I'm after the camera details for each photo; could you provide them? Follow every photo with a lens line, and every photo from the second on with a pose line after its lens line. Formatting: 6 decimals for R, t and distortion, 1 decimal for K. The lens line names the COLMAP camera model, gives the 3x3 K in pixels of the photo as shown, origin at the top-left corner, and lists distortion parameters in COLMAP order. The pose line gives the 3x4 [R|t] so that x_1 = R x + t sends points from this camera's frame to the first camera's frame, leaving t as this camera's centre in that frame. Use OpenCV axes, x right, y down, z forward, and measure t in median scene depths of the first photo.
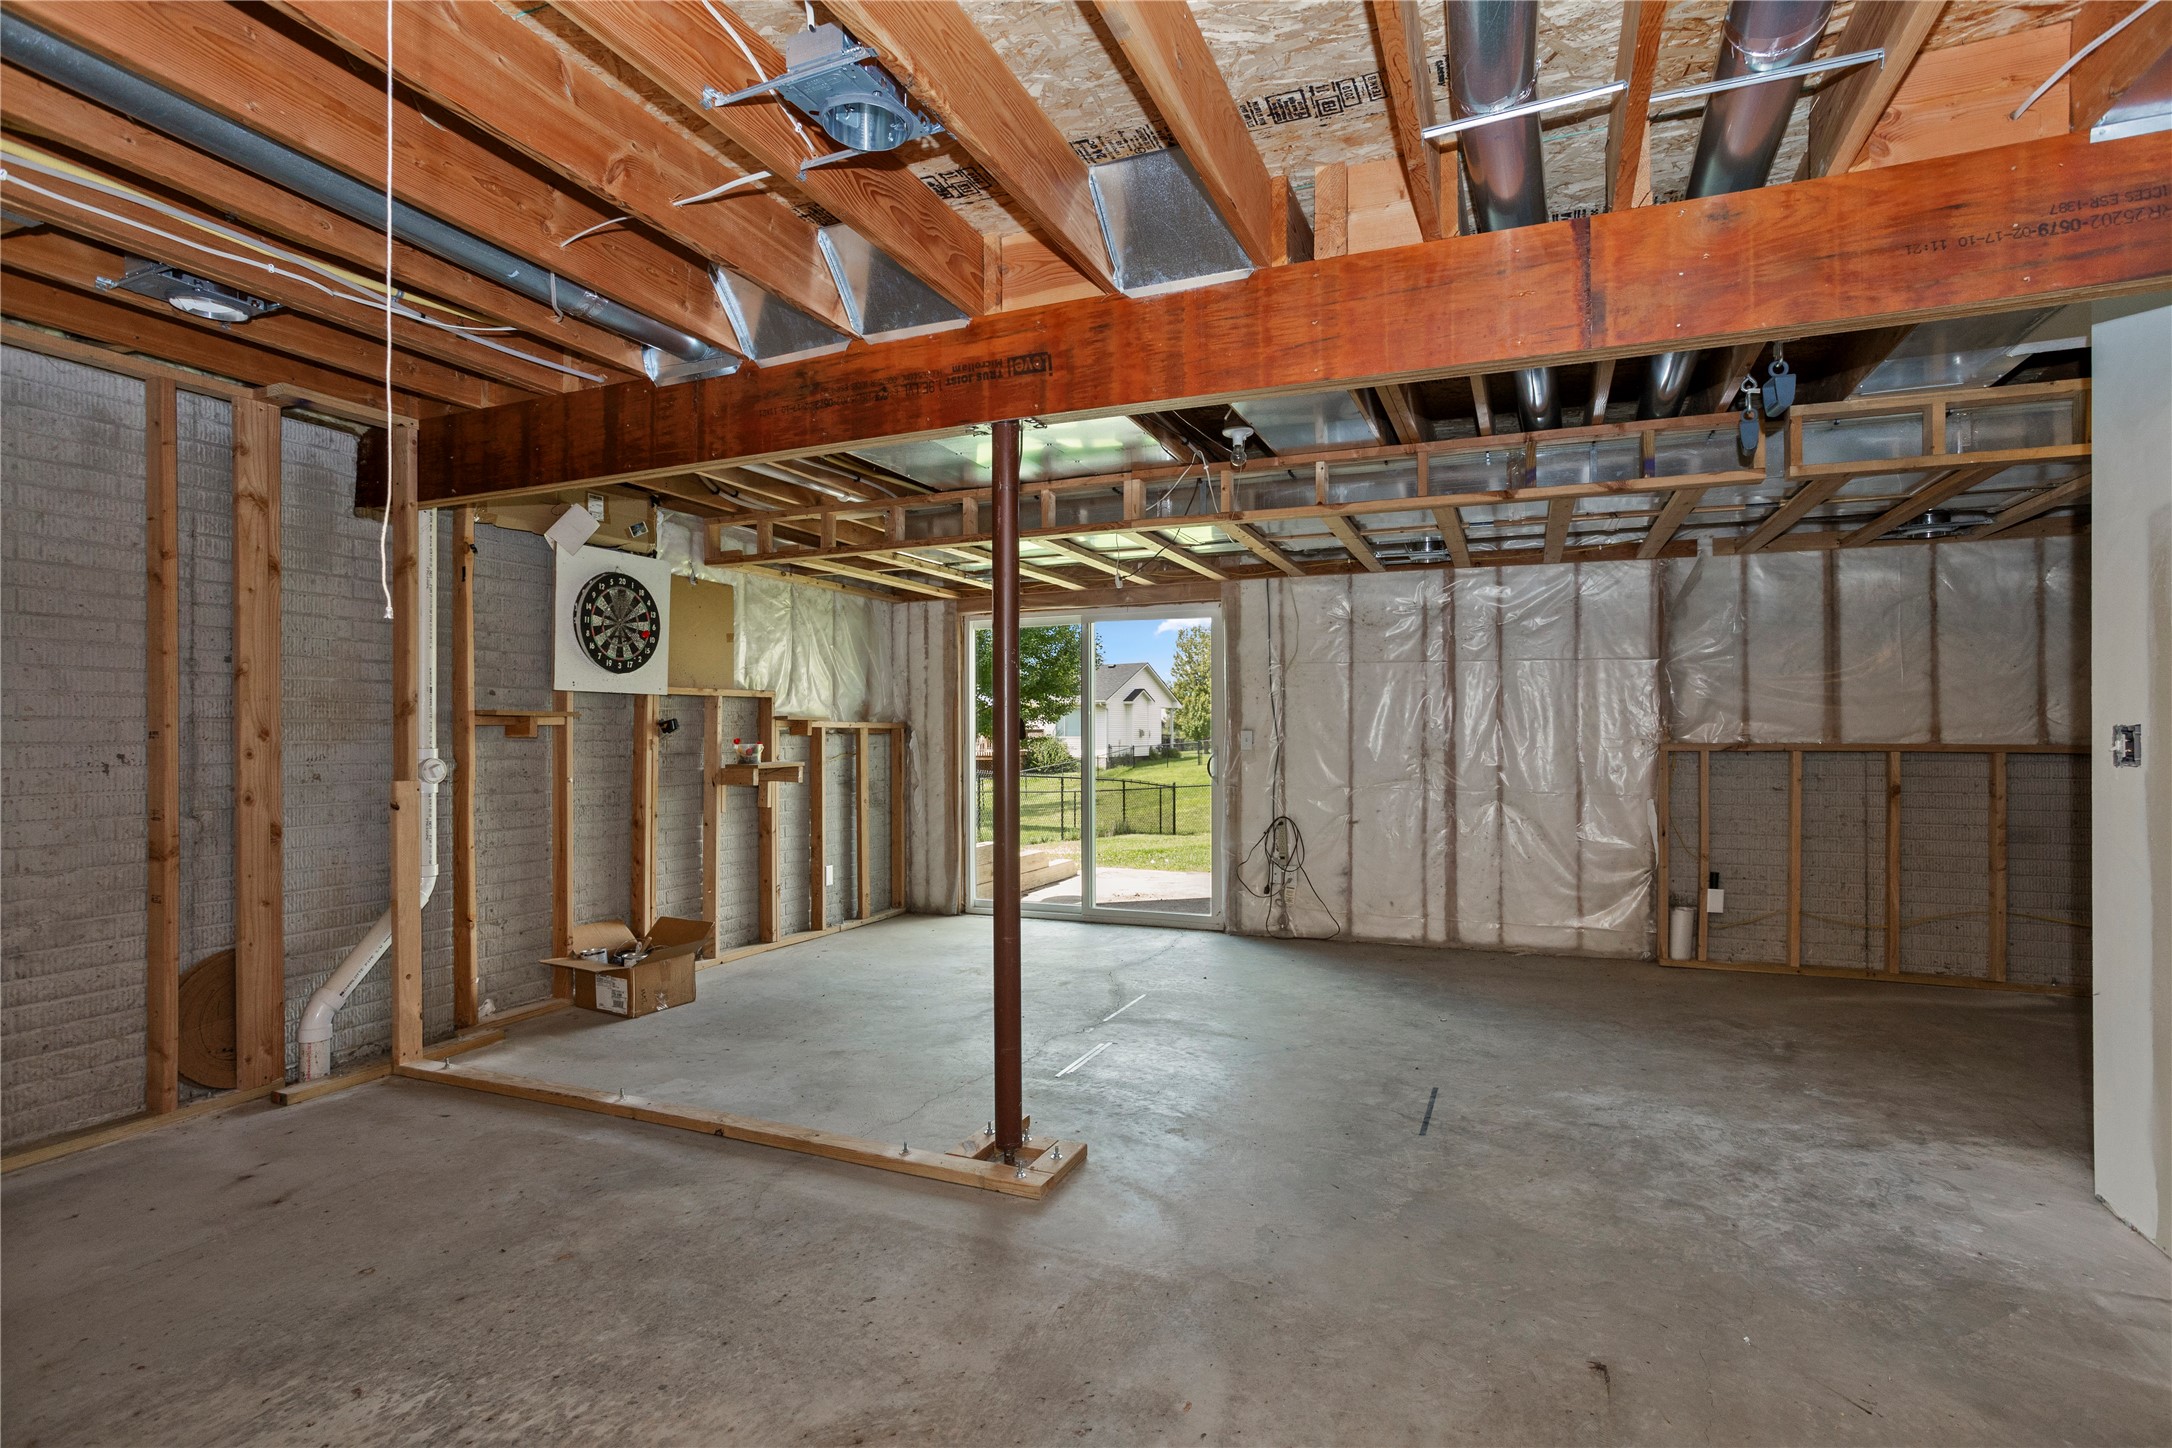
lens RADIAL K [[1046.5, 0, 1086.0], [0, 1046.5, 724.0], [0, 0, 1]] dist [-0.000472, 0.000337]
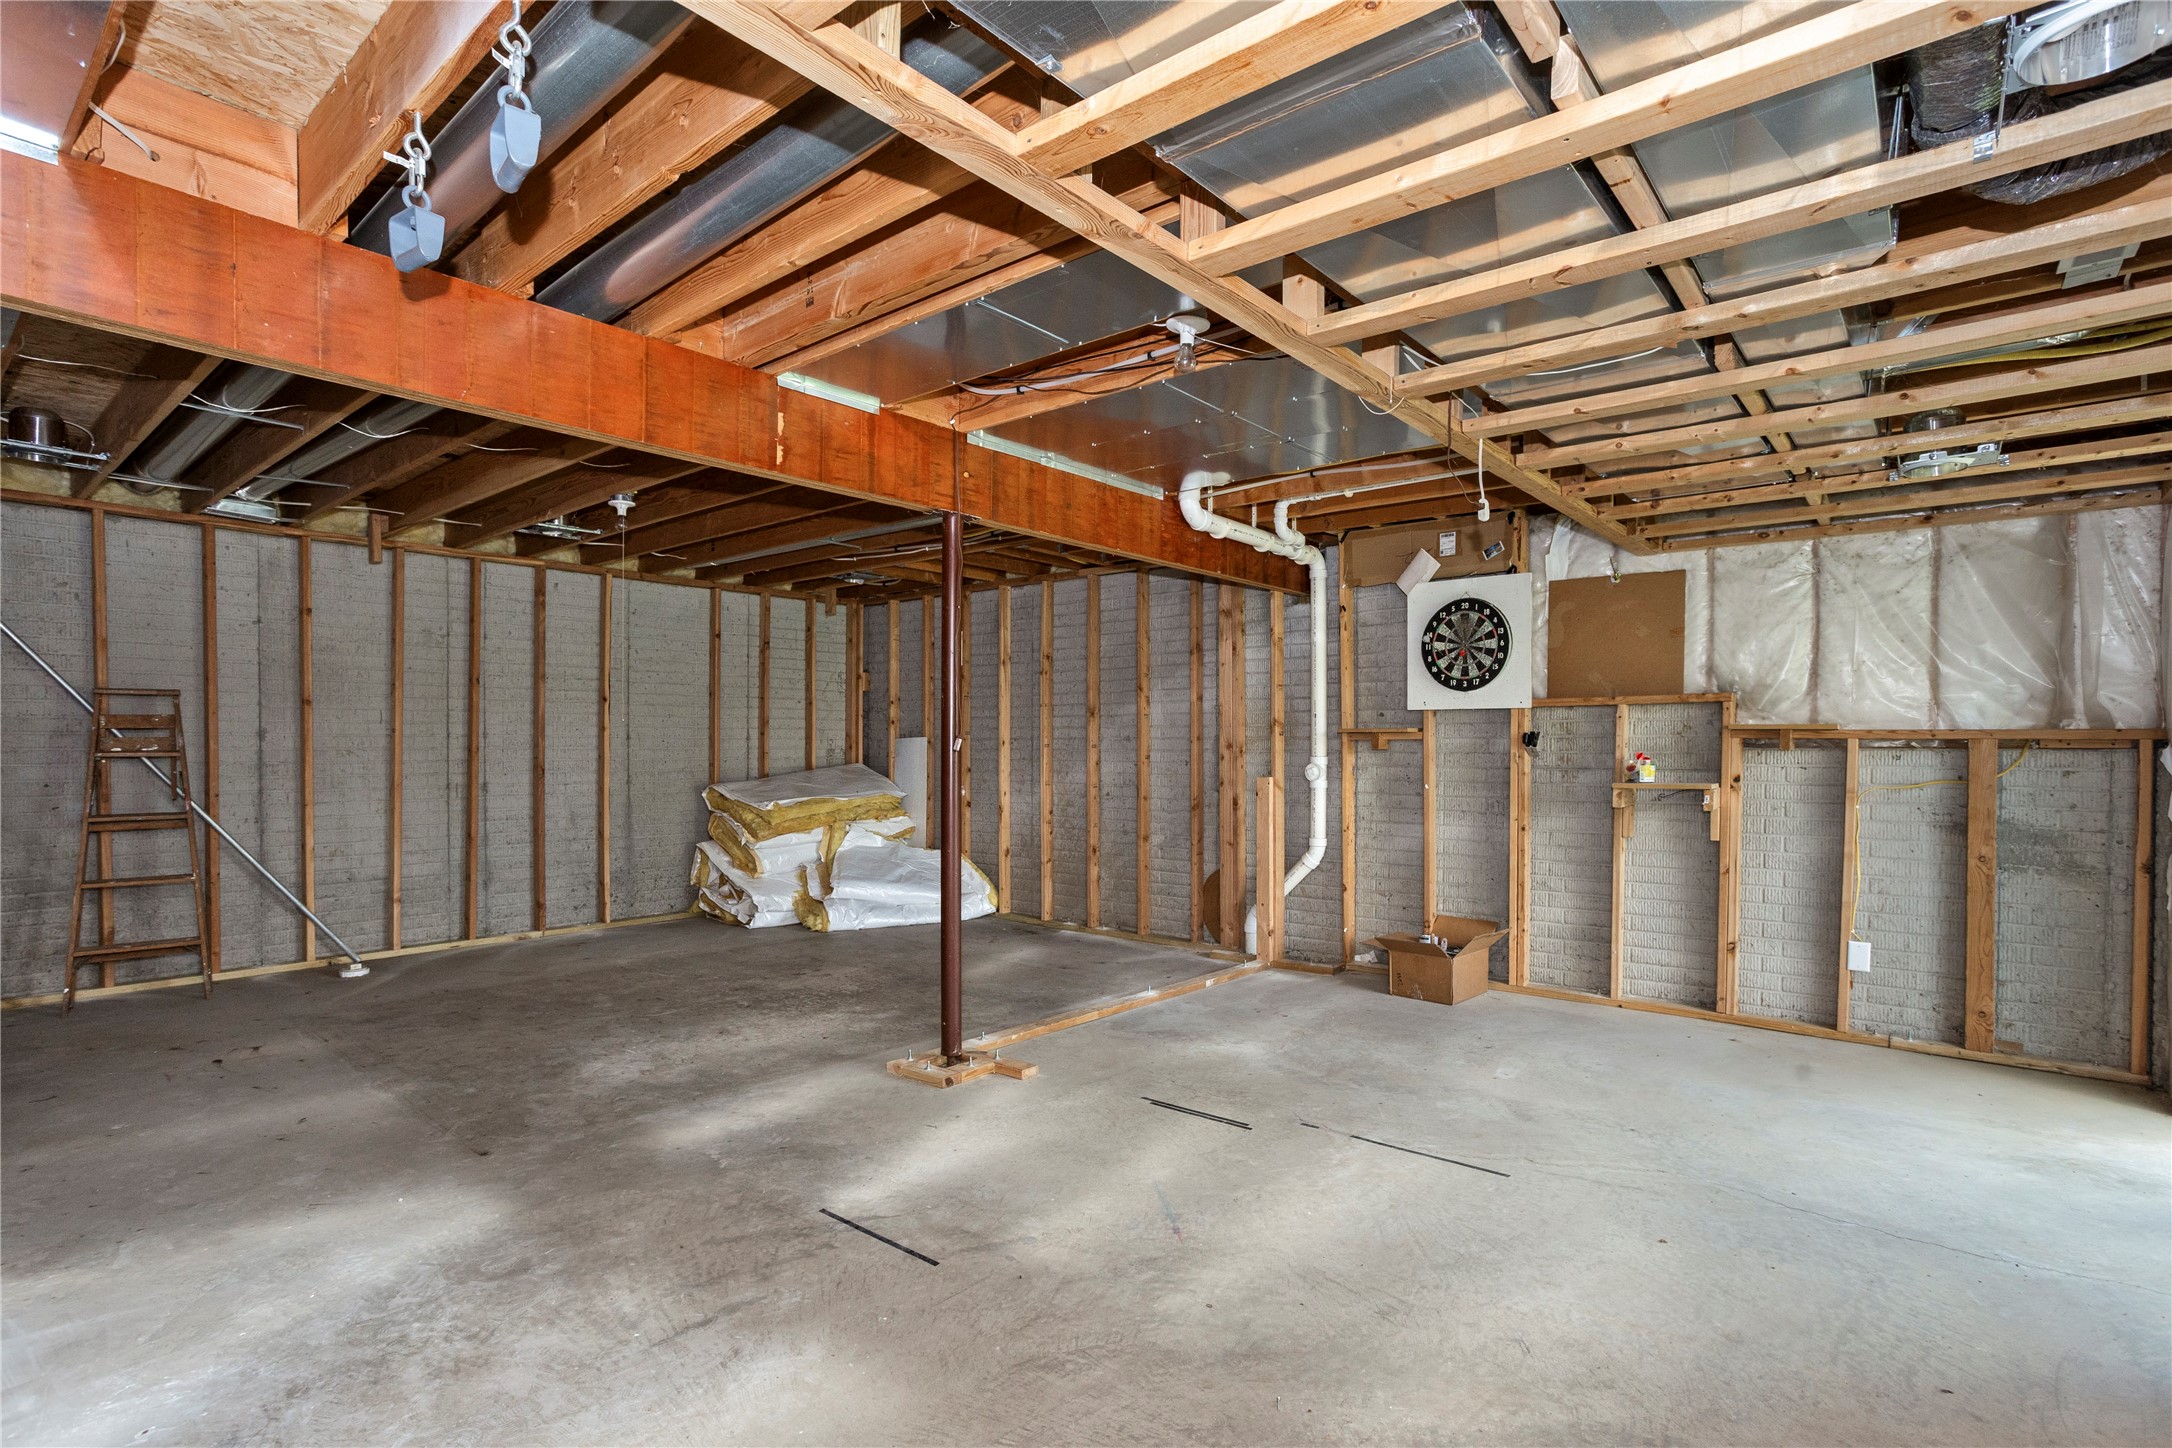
lens RADIAL K [[1048.6, 0, 1123.6], [0, 1048.6, 759.1], [0, 0, 1]] dist [-0.072225, 0.020116]
pose [[-0.268869, 0.003352, -0.963171, 0.718384], [0.003044, 0.999992, 0.002631, 0.018993], [0.963172, -0.002224, -0.268877, 0.995060]]
